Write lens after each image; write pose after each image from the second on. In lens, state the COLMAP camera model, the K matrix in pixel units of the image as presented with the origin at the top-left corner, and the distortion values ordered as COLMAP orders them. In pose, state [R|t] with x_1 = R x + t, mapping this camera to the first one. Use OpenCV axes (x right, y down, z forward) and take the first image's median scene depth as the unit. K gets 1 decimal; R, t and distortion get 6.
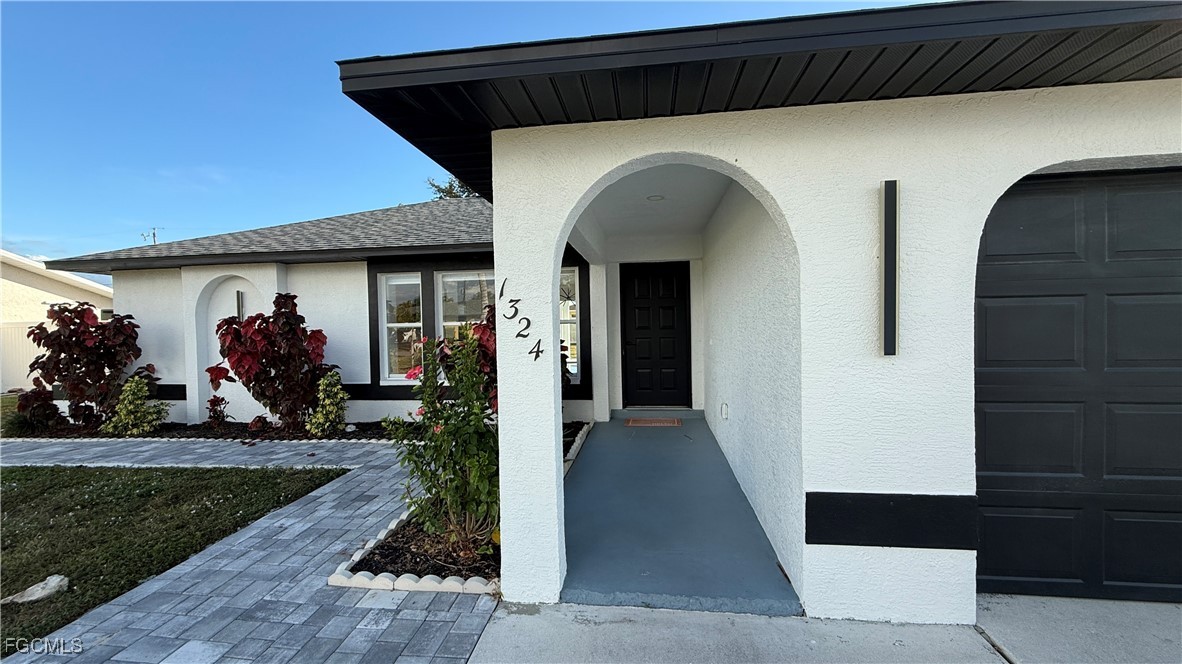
lens RADIAL K [[463.8, 0, 585.1], [0, 463.8, 331.7], [0, 0, 1]] dist [-0.002026, -0.000040]
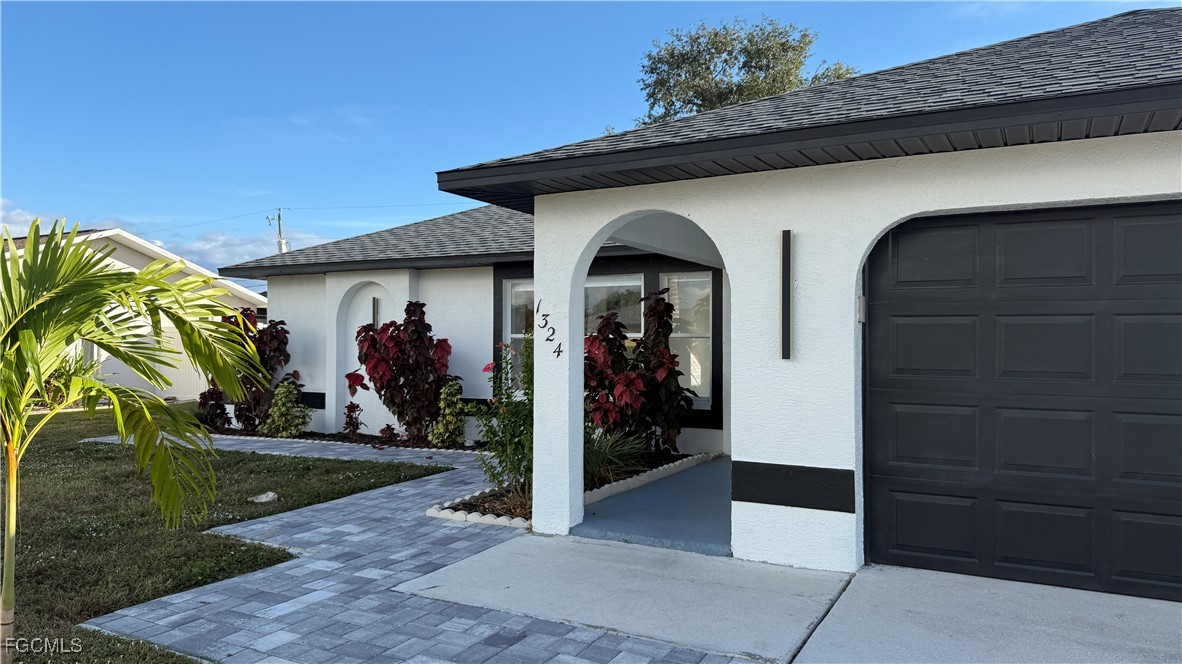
lens RADIAL K [[815.1, 0, 591.0], [0, 815.1, 332.0], [0, 0, 1]] dist [0.137720, -0.242286]
pose [[0.930383, 0.017828, -0.366156, 0.344536], [-0.029275, 0.999240, -0.025732, 0.017221], [0.365419, 0.034660, 0.930198, -0.489514]]
